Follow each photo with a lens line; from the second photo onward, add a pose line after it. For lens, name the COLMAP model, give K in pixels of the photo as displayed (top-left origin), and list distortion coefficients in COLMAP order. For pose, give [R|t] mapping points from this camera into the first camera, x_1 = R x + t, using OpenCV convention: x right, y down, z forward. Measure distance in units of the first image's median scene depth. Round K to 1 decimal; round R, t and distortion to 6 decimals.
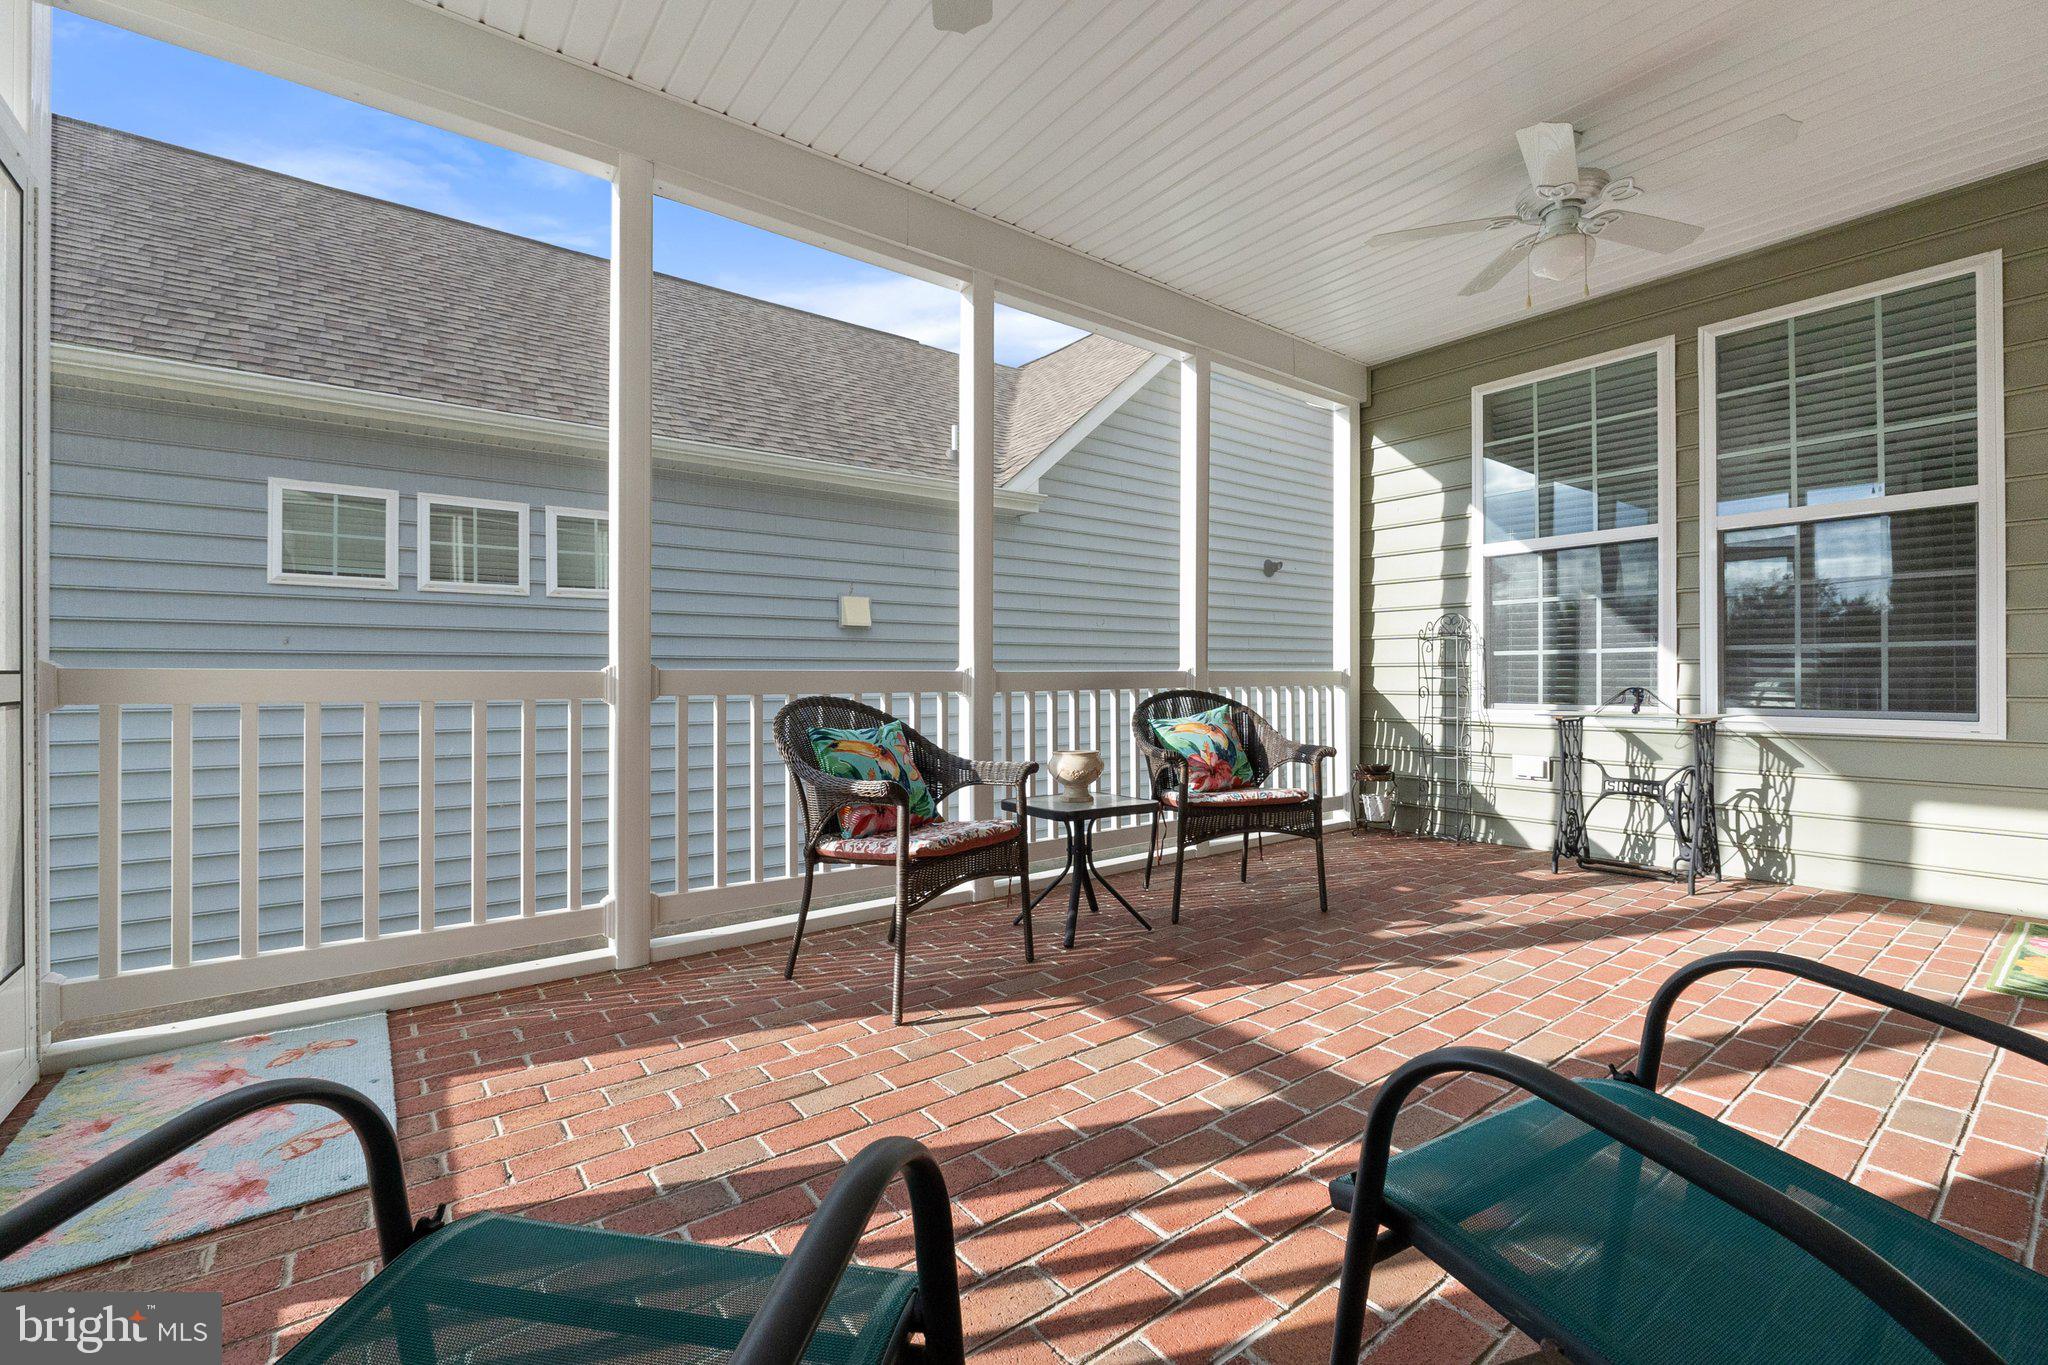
lens RADIAL K [[868.6, 0, 1029.4], [0, 868.6, 675.5], [0, 0, 1]] dist [-0.008682, 0.000469]
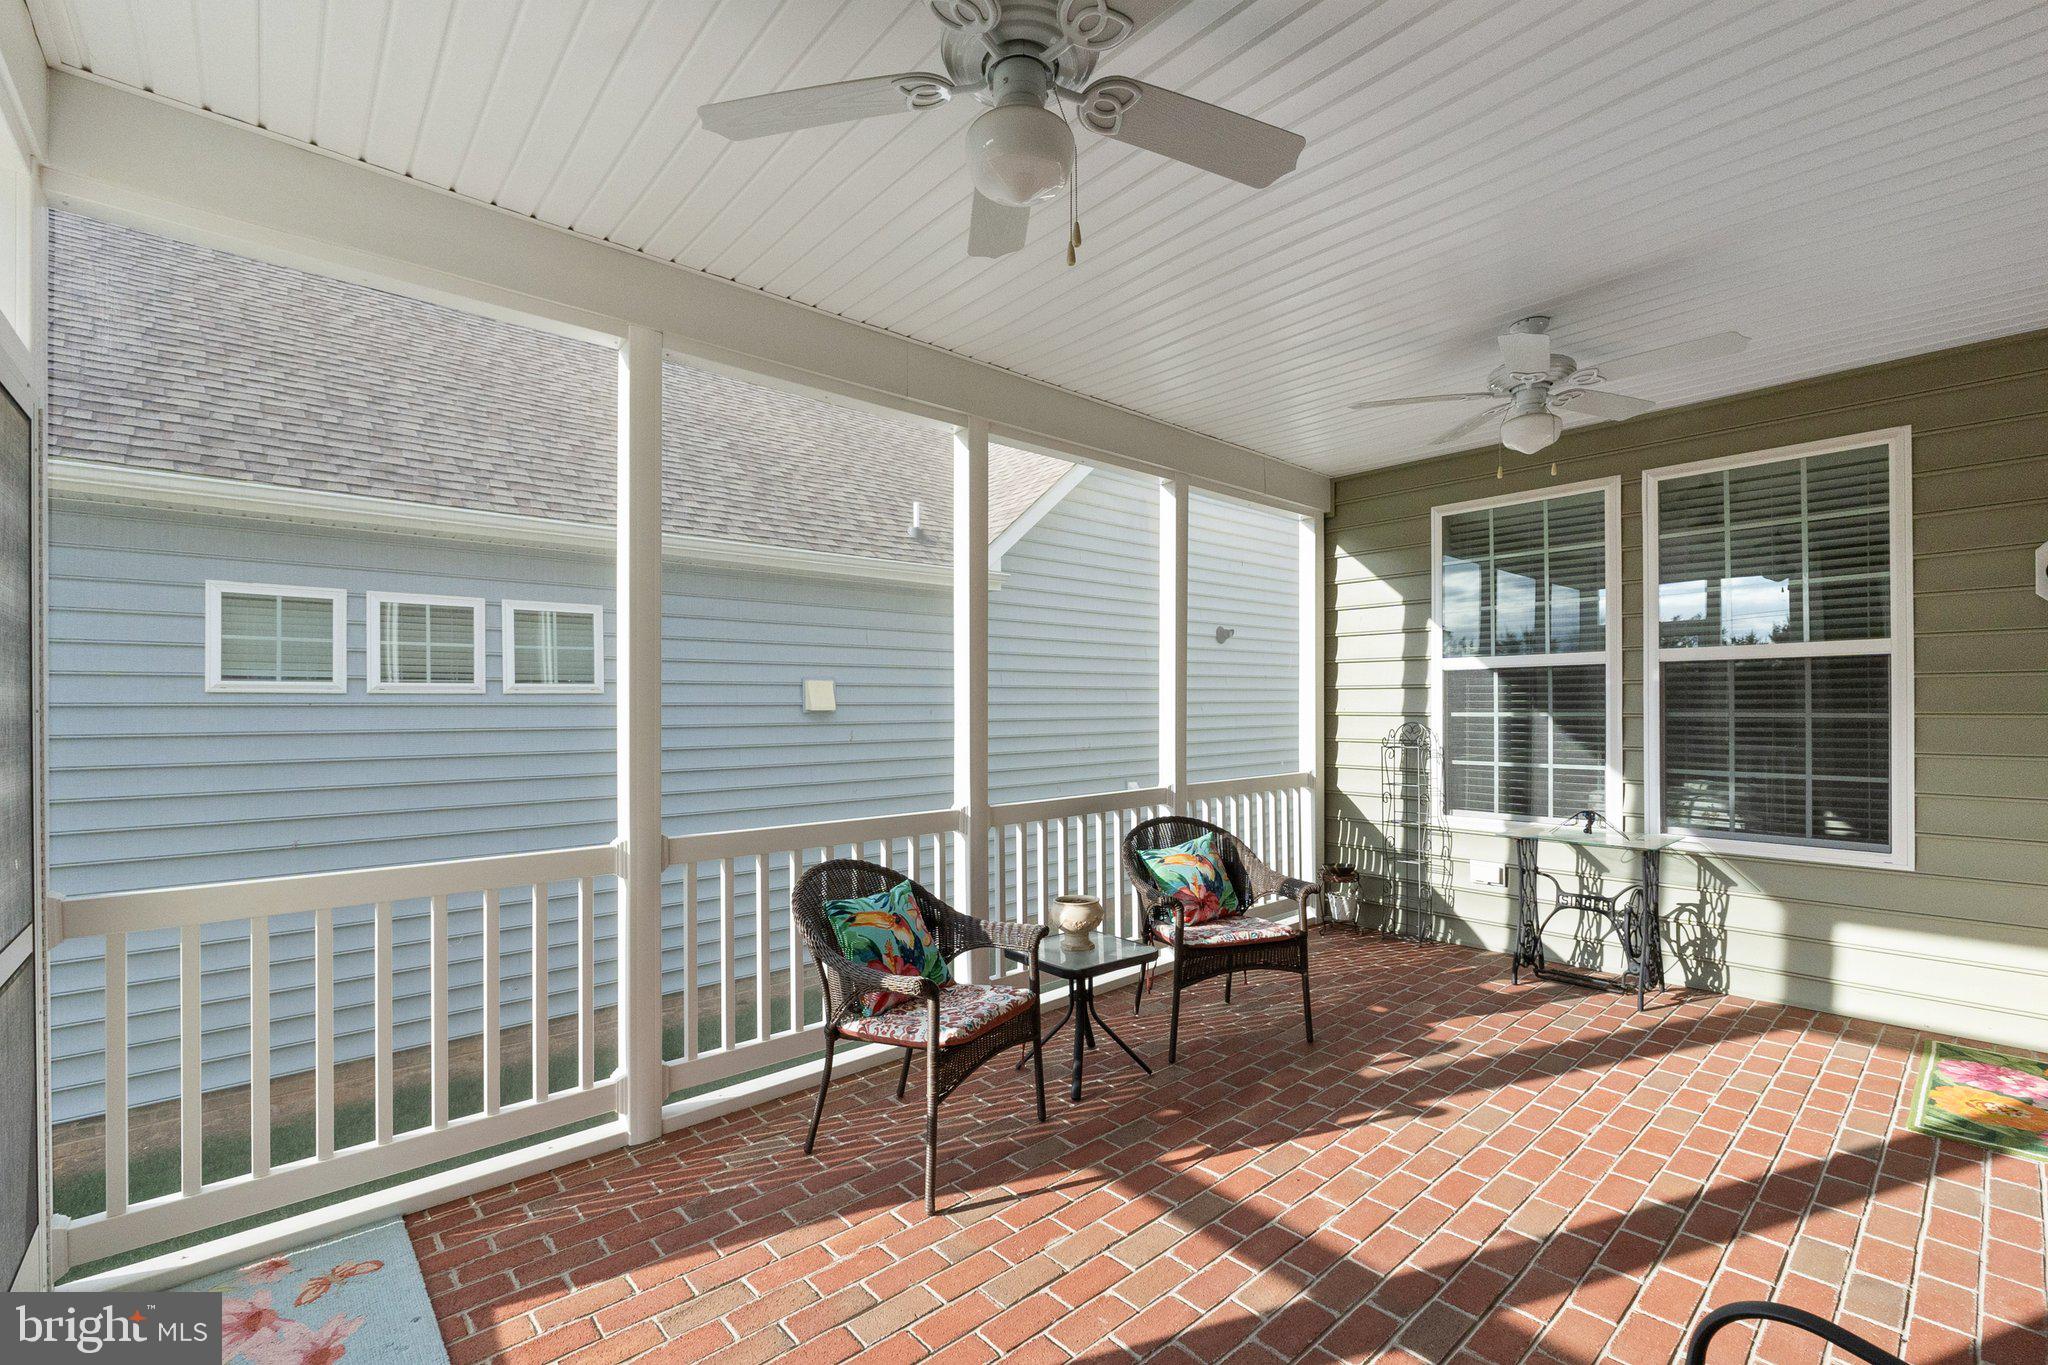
lens RADIAL K [[874.3, 0, 1029.0], [0, 874.3, 704.8], [0, 0, 1]] dist [-0.007325, -0.000213]
pose [[0.997402, -0.003003, 0.071974, -0.067690], [0.002942, 0.999995, 0.000959, -0.127085], [-0.071977, -0.000745, 0.997406, -0.024526]]
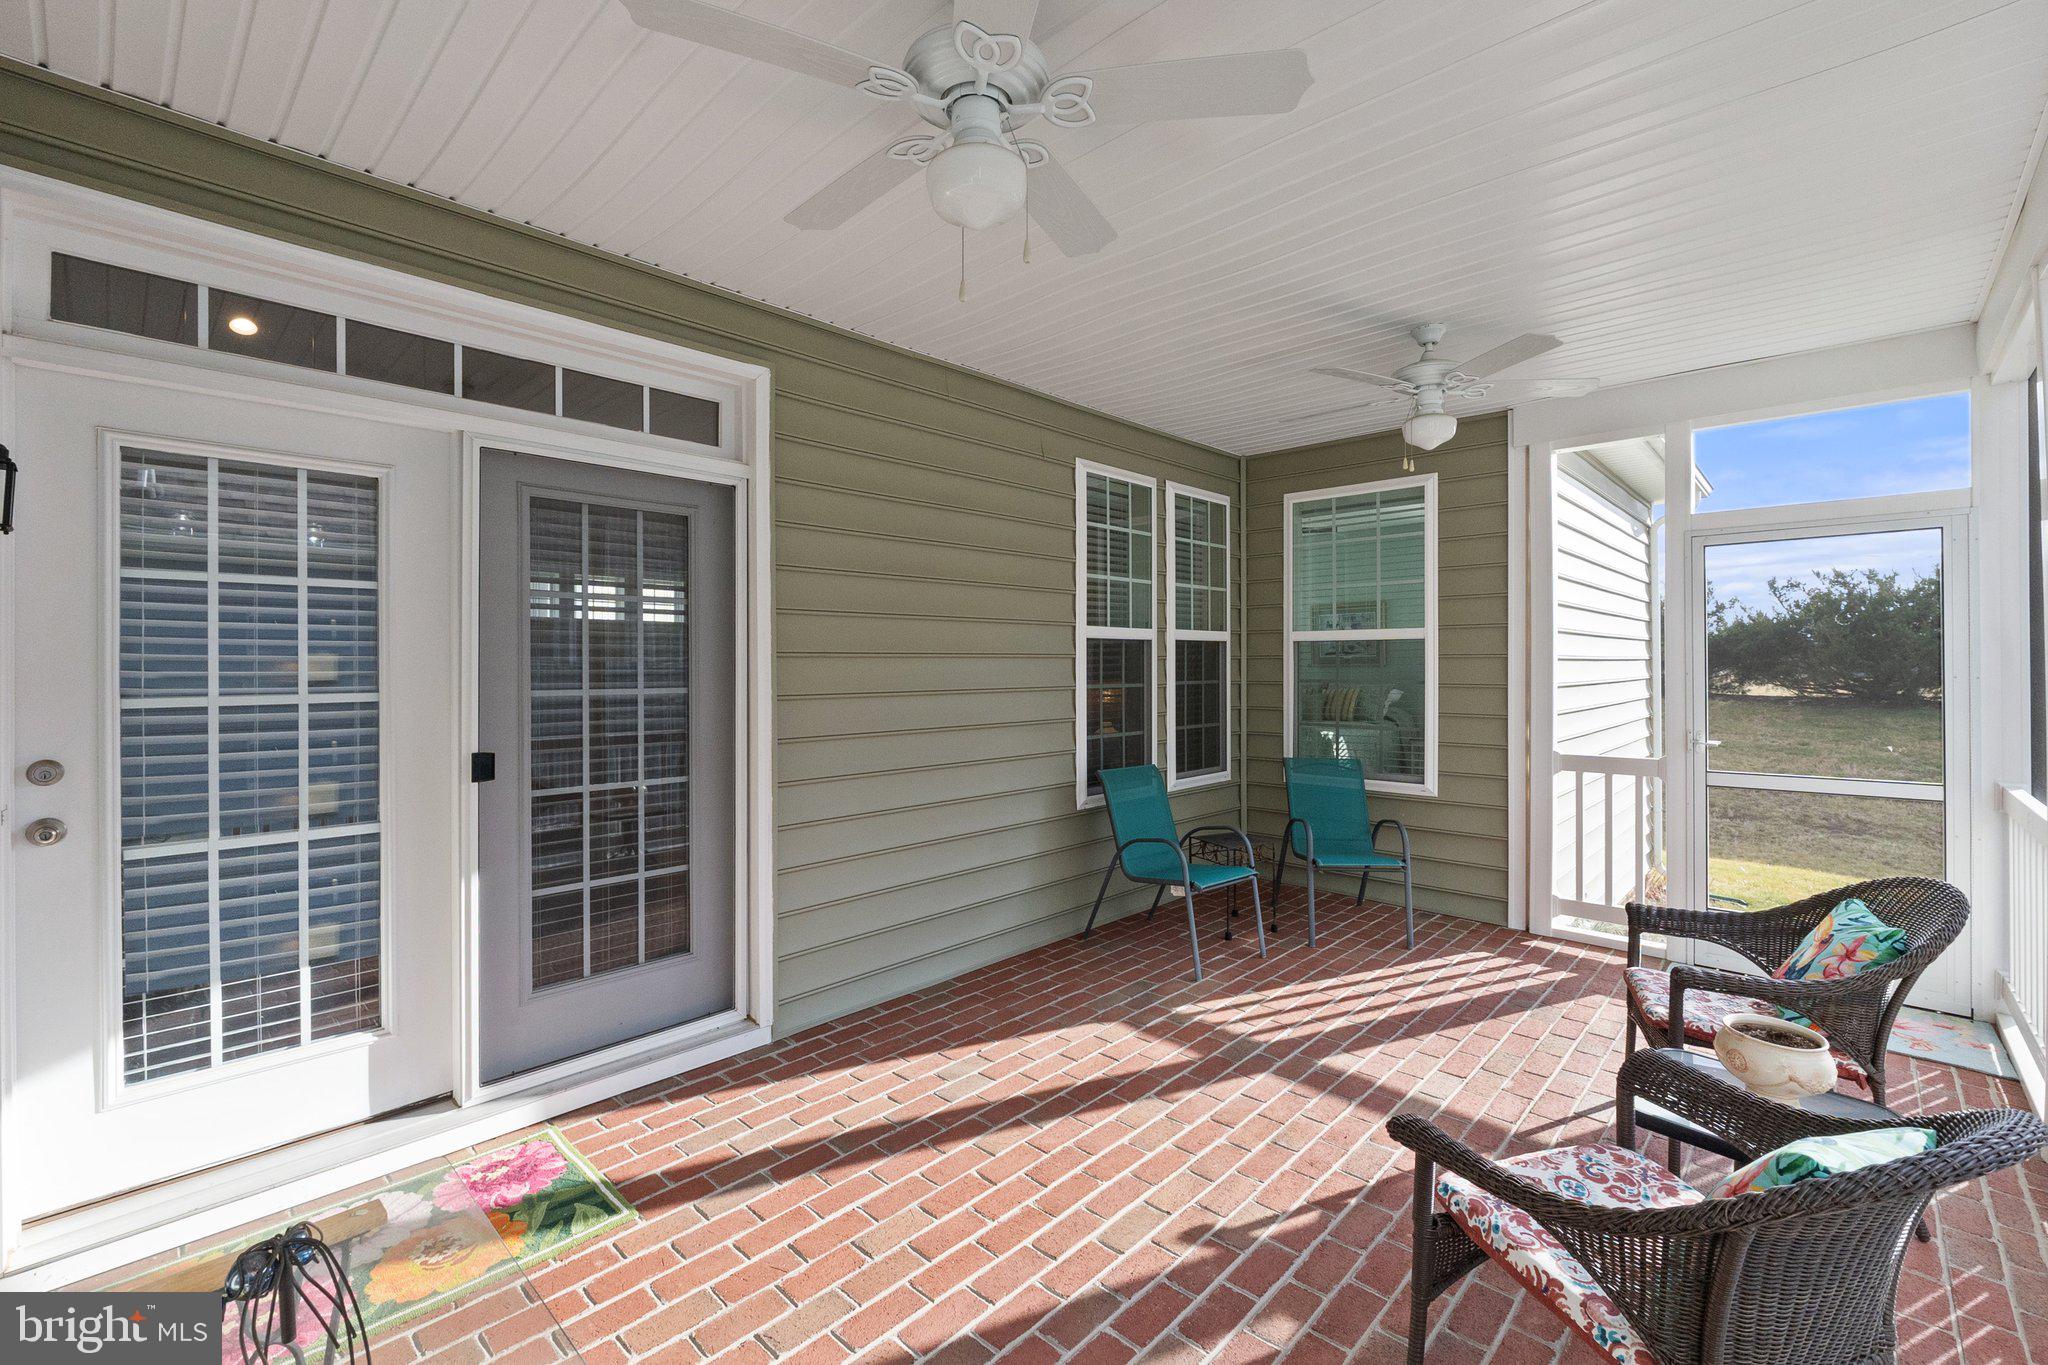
lens RADIAL K [[868.6, 0, 1029.4], [0, 868.6, 675.5], [0, 0, 1]] dist [-0.008682, 0.000469]
pose [[-0.985296, 0.002859, -0.170832, 0.567164], [0.002687, 0.999996, 0.001238, -0.126648], [0.170835, 0.000761, -0.985299, 1.299351]]
